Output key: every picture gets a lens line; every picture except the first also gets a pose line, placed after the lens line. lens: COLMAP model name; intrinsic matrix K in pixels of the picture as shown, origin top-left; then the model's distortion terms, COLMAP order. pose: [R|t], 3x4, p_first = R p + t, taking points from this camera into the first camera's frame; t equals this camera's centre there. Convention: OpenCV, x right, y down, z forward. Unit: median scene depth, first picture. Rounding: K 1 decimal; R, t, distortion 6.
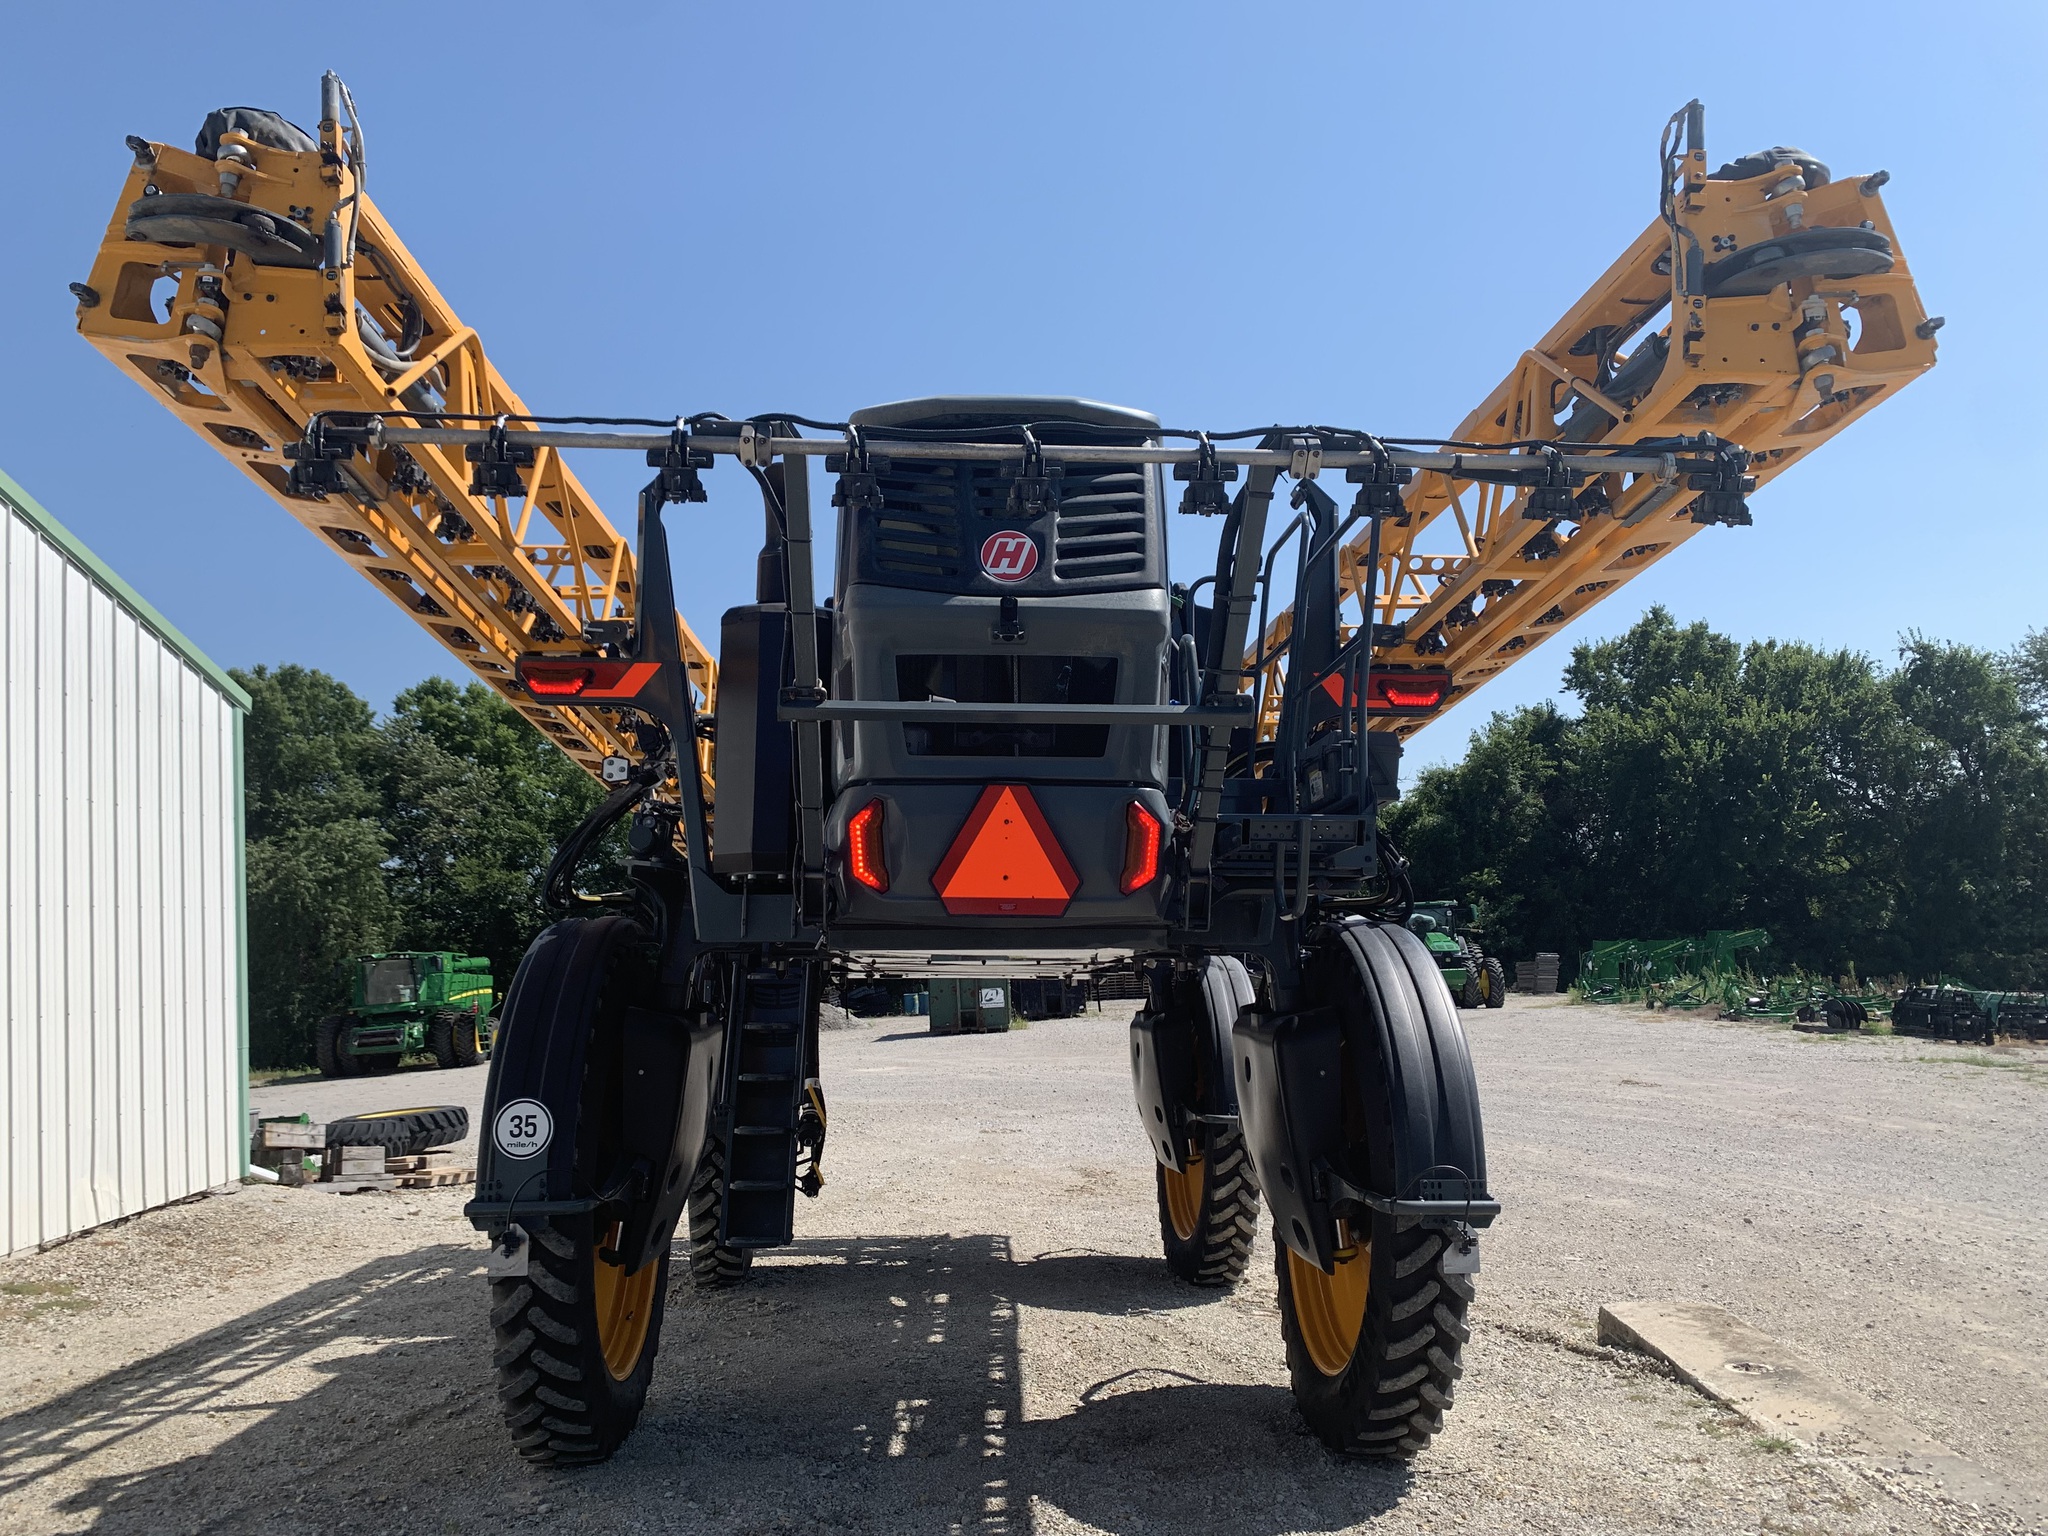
lens RADIAL K [[1573.5, 0, 1033.6], [0, 1573.5, 760.7], [0, 0, 1]] dist [0.040387, -0.063390]
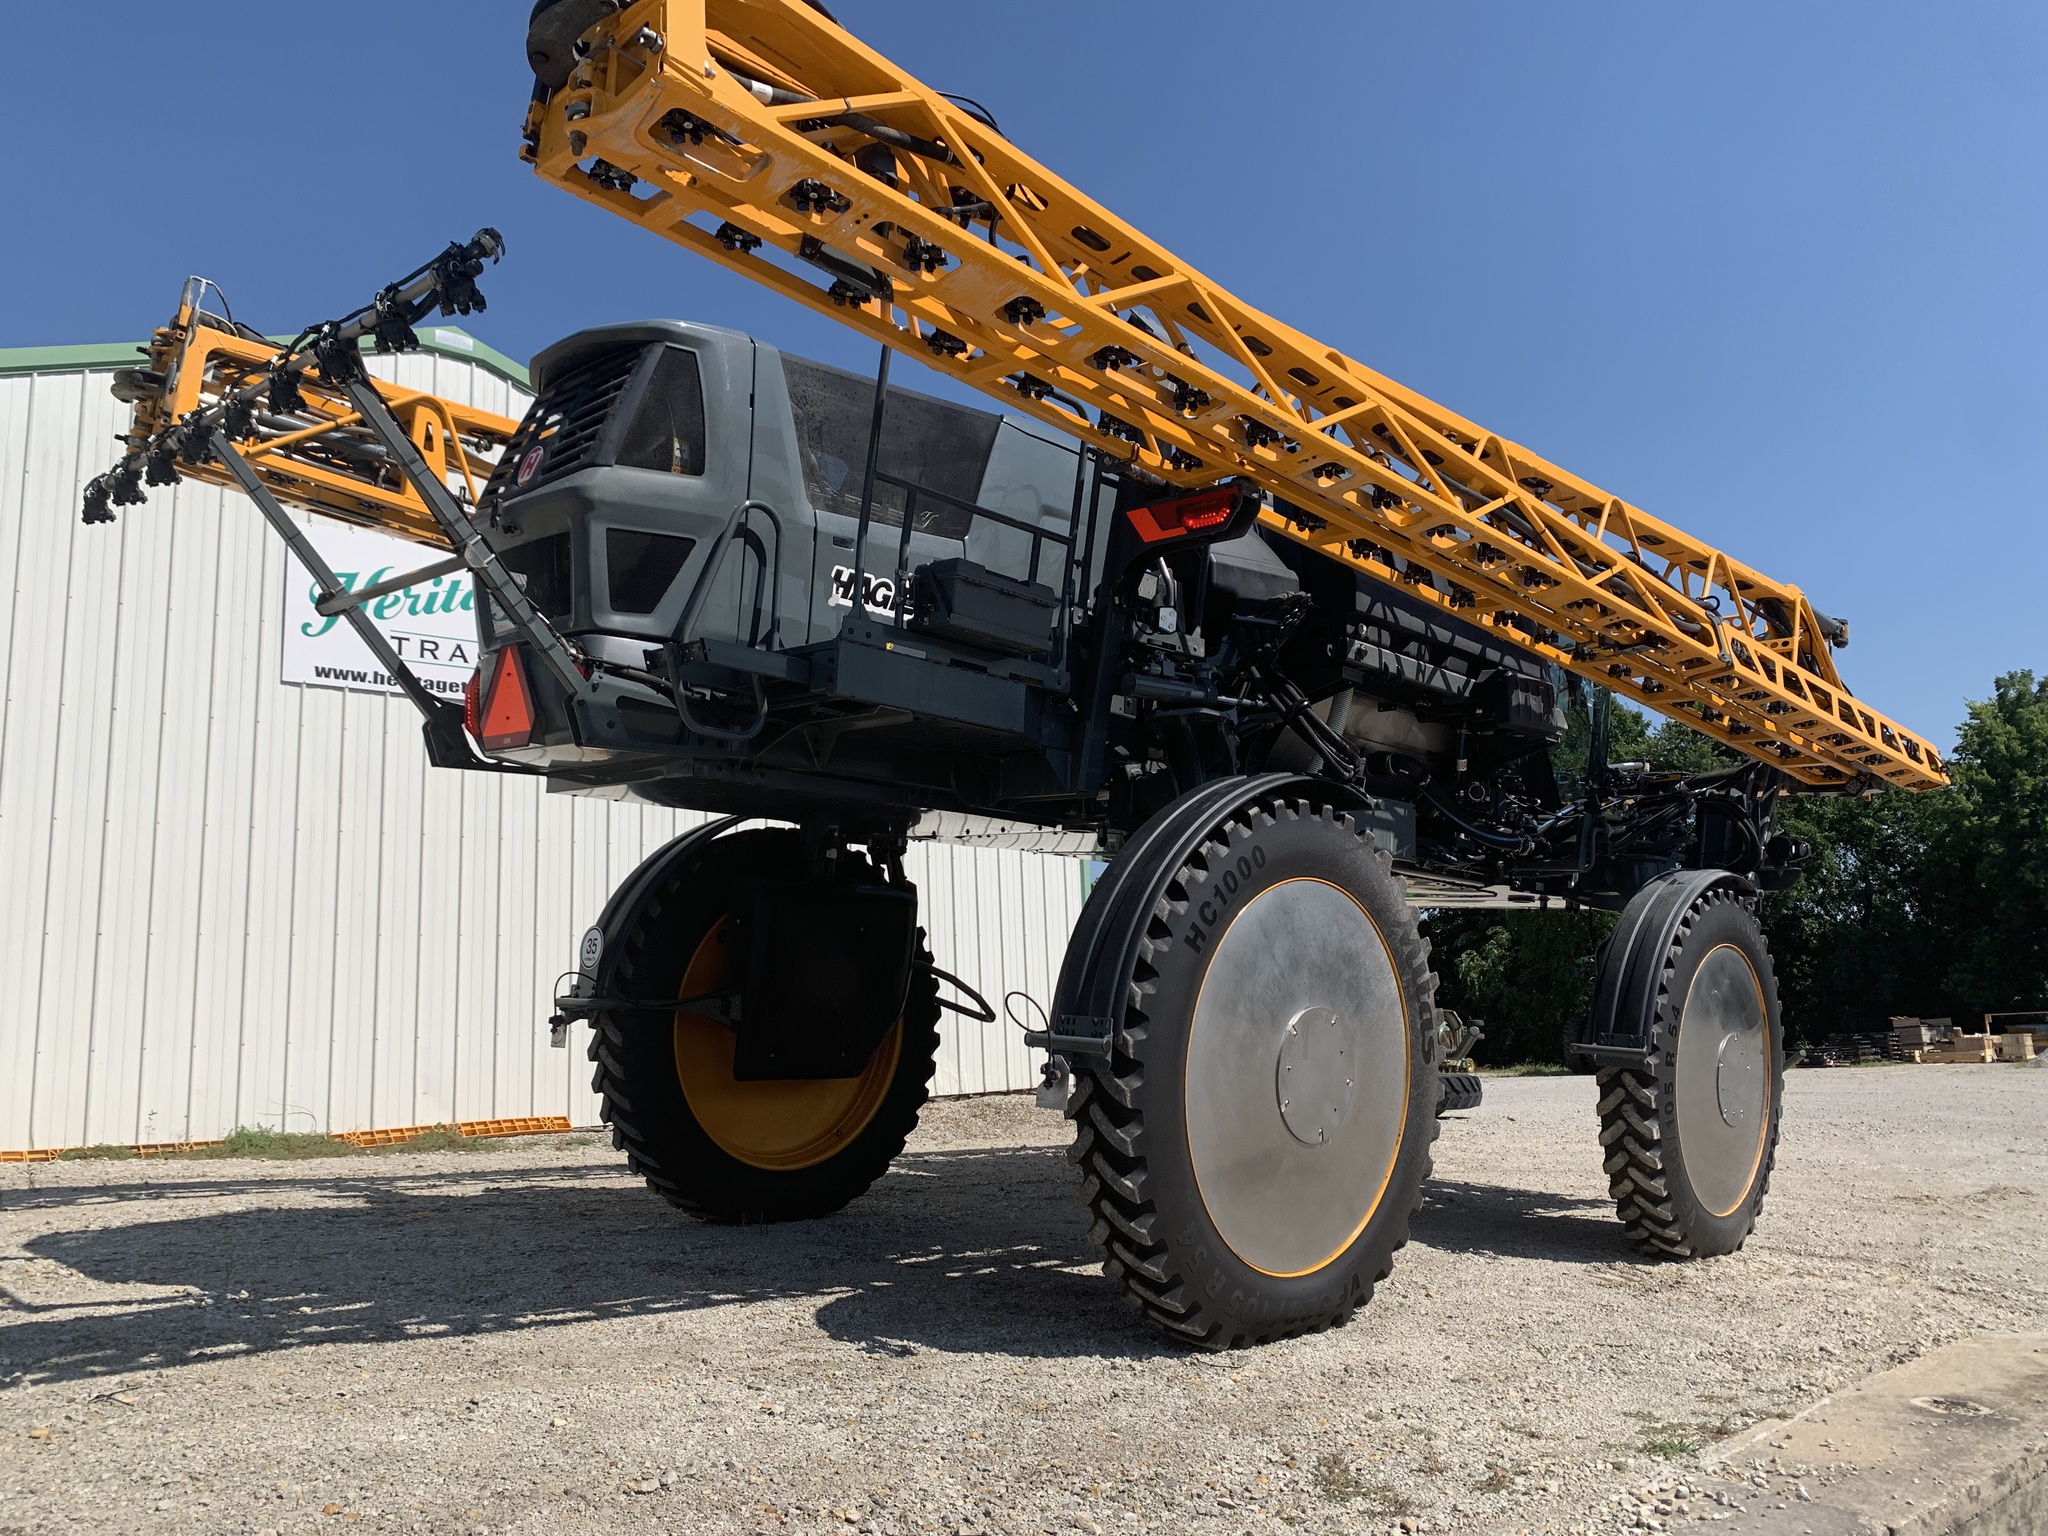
lens RADIAL K [[1573.5, 0, 1020.2], [0, 1573.5, 746.7], [0, 0, 1]] dist [0.040387, -0.063390]
pose [[0.669030, -0.080333, -0.738882, 0.847699], [0.065035, 0.996656, -0.049472, 0.132522], [0.740385, -0.014955, 0.672017, 0.308425]]
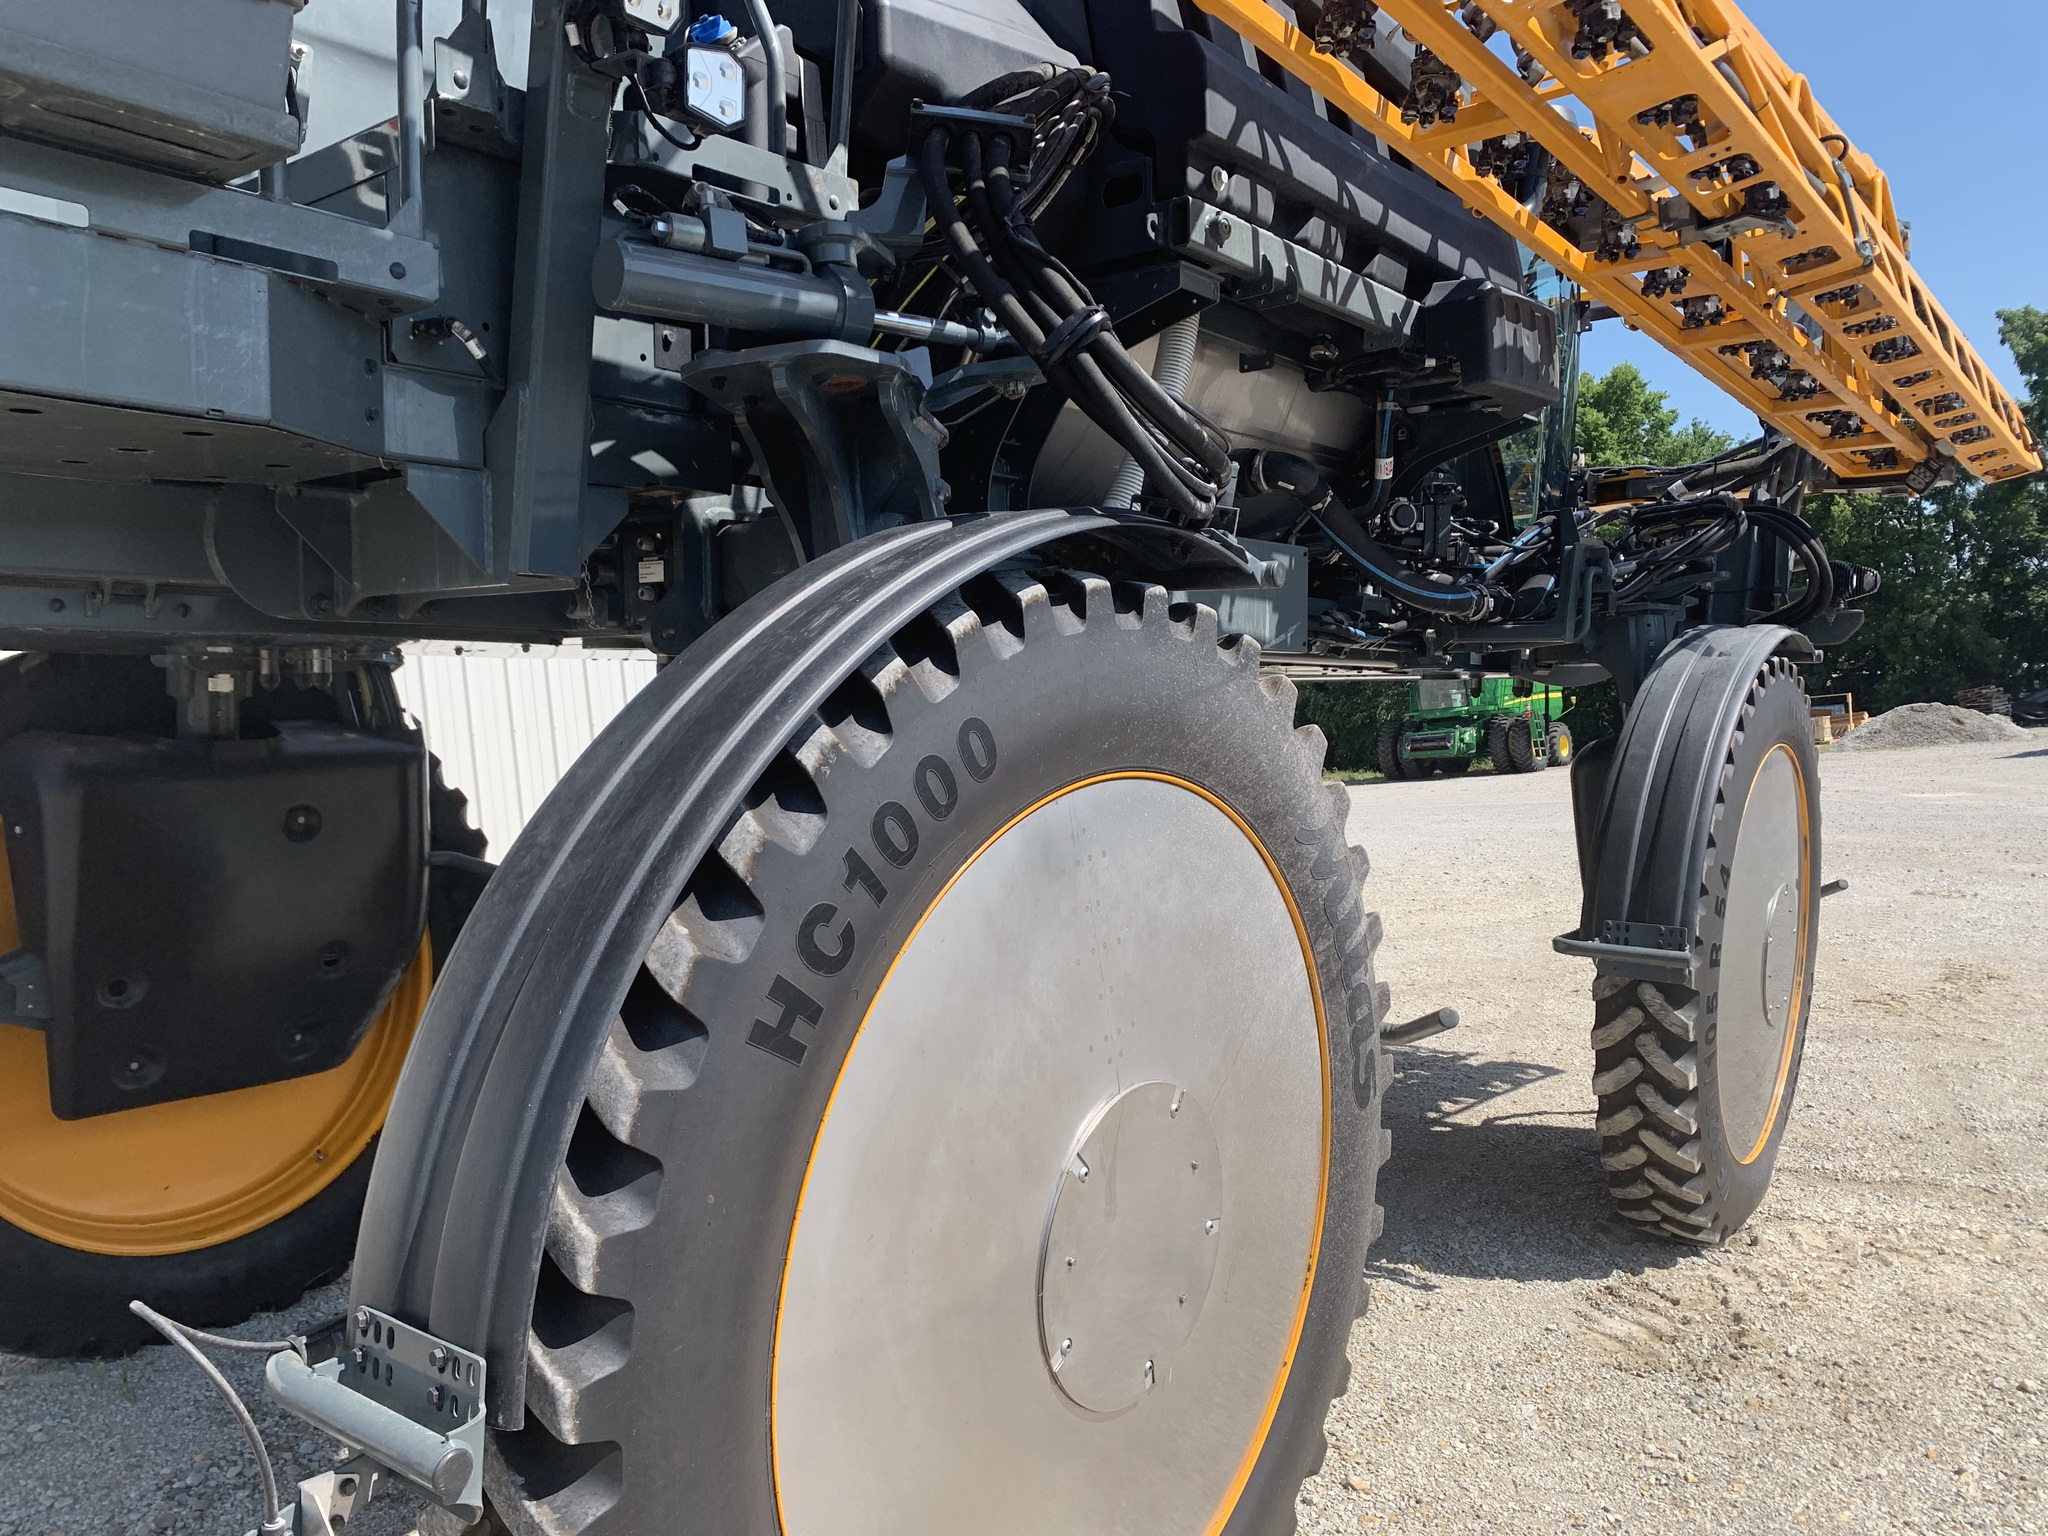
lens RADIAL K [[1545.2, 0, 1004.0], [0, 1545.2, 788.2], [0, 0, 1]] dist [0.052102, -0.022868]
pose [[0.742180, 0.036729, -0.669194, 0.477014], [0.102856, 0.980426, 0.167885, 0.112929], [0.662261, -0.193432, 0.723875, 0.798383]]
